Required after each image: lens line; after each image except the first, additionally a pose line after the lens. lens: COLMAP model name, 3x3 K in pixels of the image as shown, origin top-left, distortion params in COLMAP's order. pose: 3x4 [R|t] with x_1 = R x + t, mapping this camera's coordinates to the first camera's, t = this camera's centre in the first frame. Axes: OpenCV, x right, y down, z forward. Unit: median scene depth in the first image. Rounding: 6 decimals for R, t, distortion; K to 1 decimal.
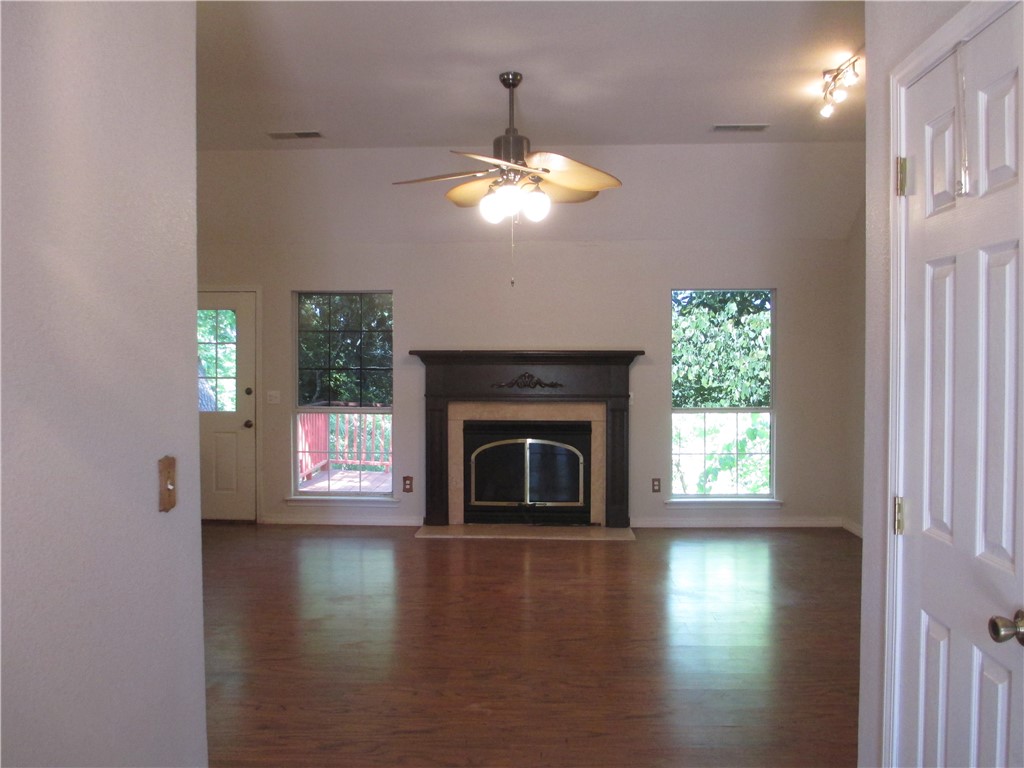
lens RADIAL K [[855.3, 0, 508.0], [0, 855.3, 381.4], [0, 0, 1]] dist [-0.072800, 0.044429]
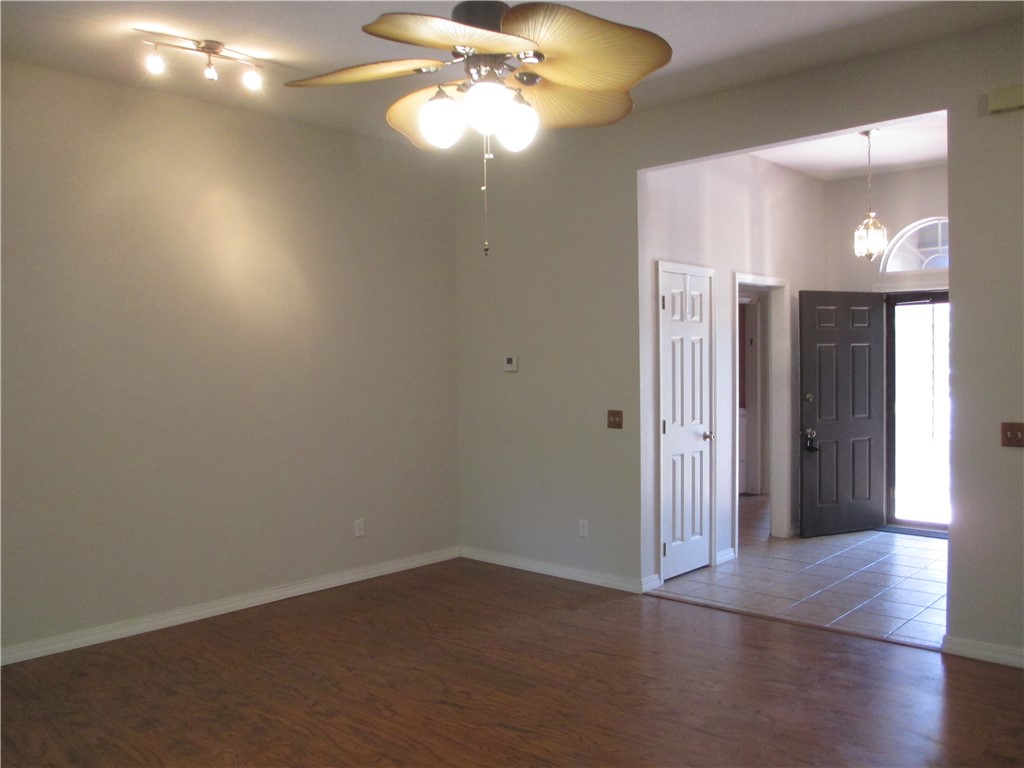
lens RADIAL K [[849.2, 0, 517.0], [0, 849.2, 386.4], [0, 0, 1]] dist [-0.032845, 0.006561]
pose [[-0.775041, -0.004226, 0.631897, -0.251722], [0.034959, 0.998159, 0.049555, -0.033083], [-0.630944, 0.060498, -0.773466, 0.945730]]
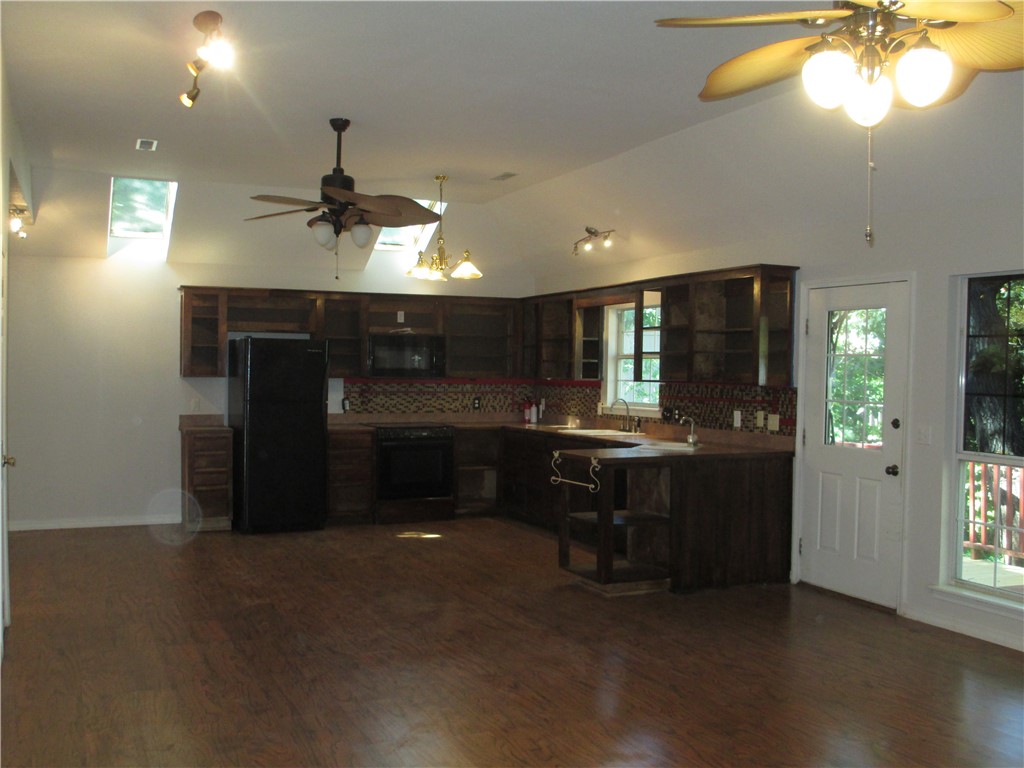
lens RADIAL K [[1017.0, 0, 506.4], [0, 1017.0, 382.9], [0, 0, 1]] dist [-0.100775, 0.023487]
pose [[0.449698, 0.021882, -0.892913, 0.289582], [-0.035241, 0.999356, 0.006742, -0.016312], [0.892485, 0.028435, 0.450179, 0.349068]]
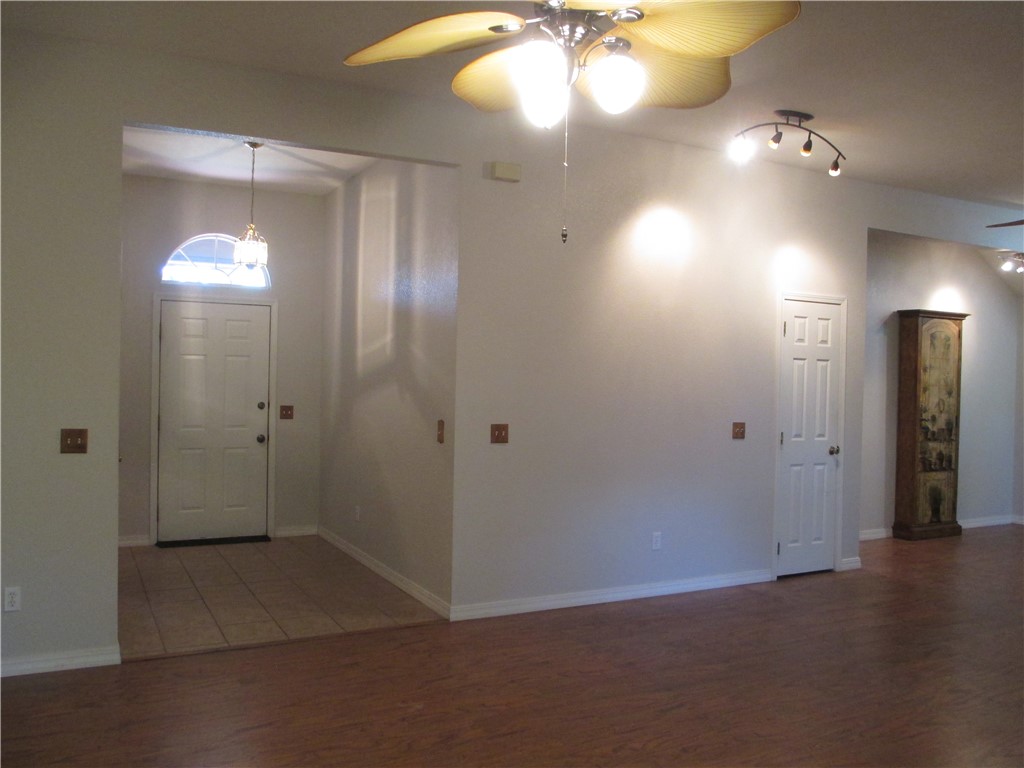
lens RADIAL K [[855.3, 0, 508.0], [0, 855.3, 381.4], [0, 0, 1]] dist [-0.072800, 0.044429]
pose [[-0.858459, -0.009733, -0.512790, 0.196683], [-0.030326, 0.999034, 0.031806, -0.029097], [0.511985, 0.042855, -0.857925, 0.931271]]
